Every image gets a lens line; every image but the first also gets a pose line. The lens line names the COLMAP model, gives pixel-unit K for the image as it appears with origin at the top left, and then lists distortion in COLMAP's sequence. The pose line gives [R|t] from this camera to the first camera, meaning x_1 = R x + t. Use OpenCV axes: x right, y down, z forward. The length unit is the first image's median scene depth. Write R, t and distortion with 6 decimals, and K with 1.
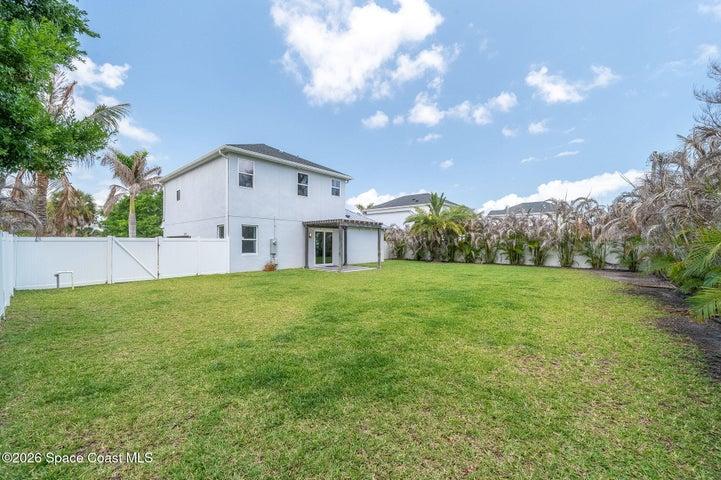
lens RADIAL K [[284.0, 0, 360.5], [0, 284.0, 240.0], [0, 0, 1]] dist [0.000762, 0.000067]
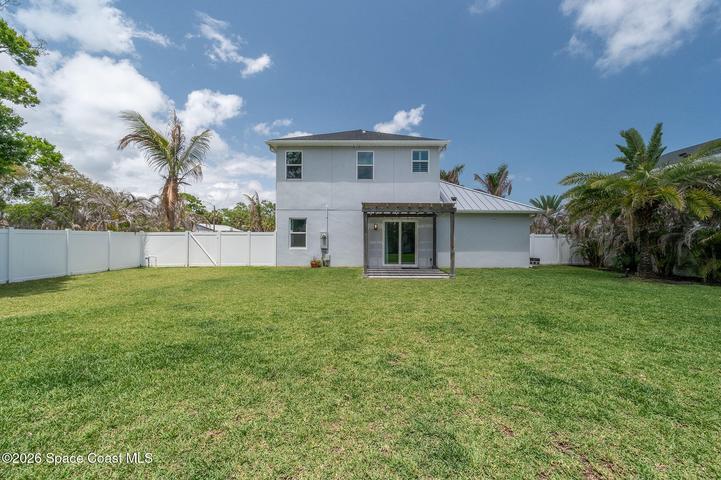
lens RADIAL K [[288.5, 0, 360.5], [0, 288.5, 240.0], [0, 0, 1]] dist [0.000413, 0.000231]
pose [[0.656049, 0.001935, -0.754716, 0.417895], [0.006085, 0.999951, 0.007853, 0.013368], [0.754694, -0.009745, 0.656005, 0.449251]]
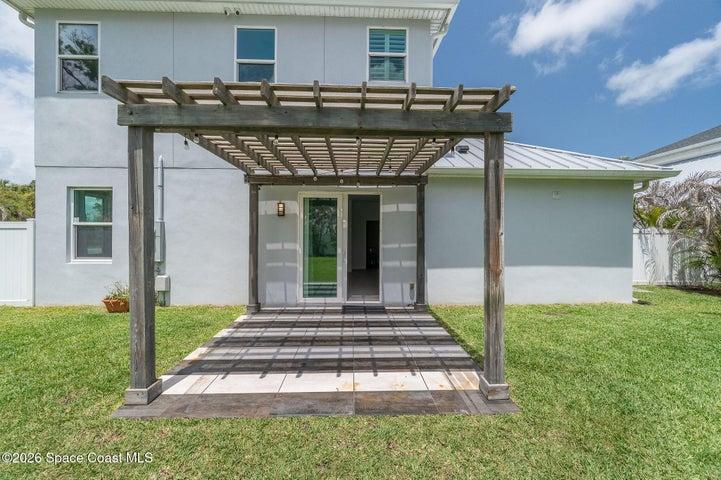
lens RADIAL K [[288.5, 0, 360.5], [0, 288.5, 240.0], [0, 0, 1]] dist [0.000413, 0.000231]
pose [[0.689880, 0.001516, -0.723922, 0.135239], [0.007286, 0.999933, 0.009038, 0.017044], [0.723887, -0.011510, 0.689823, 0.858724]]
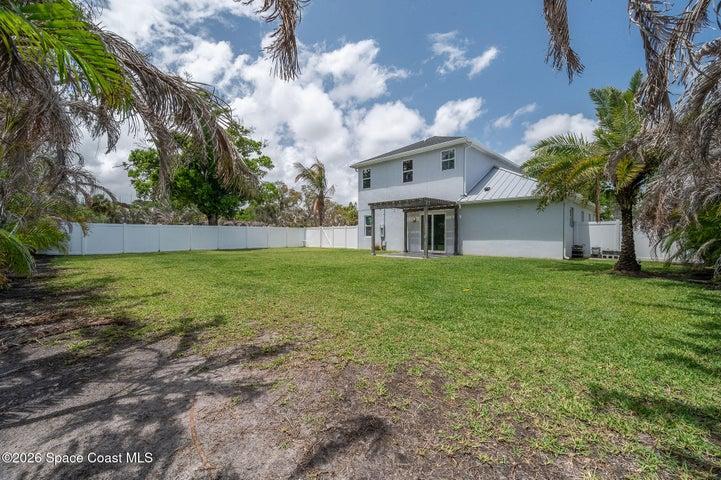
lens RADIAL K [[288.5, 0, 360.5], [0, 288.5, 240.0], [0, 0, 1]] dist [0.000413, 0.000231]
pose [[-0.057232, 0.009228, -0.998318, 0.862957], [0.005617, 0.999944, 0.008921, 0.045163], [0.998345, -0.005097, -0.057281, 0.896265]]
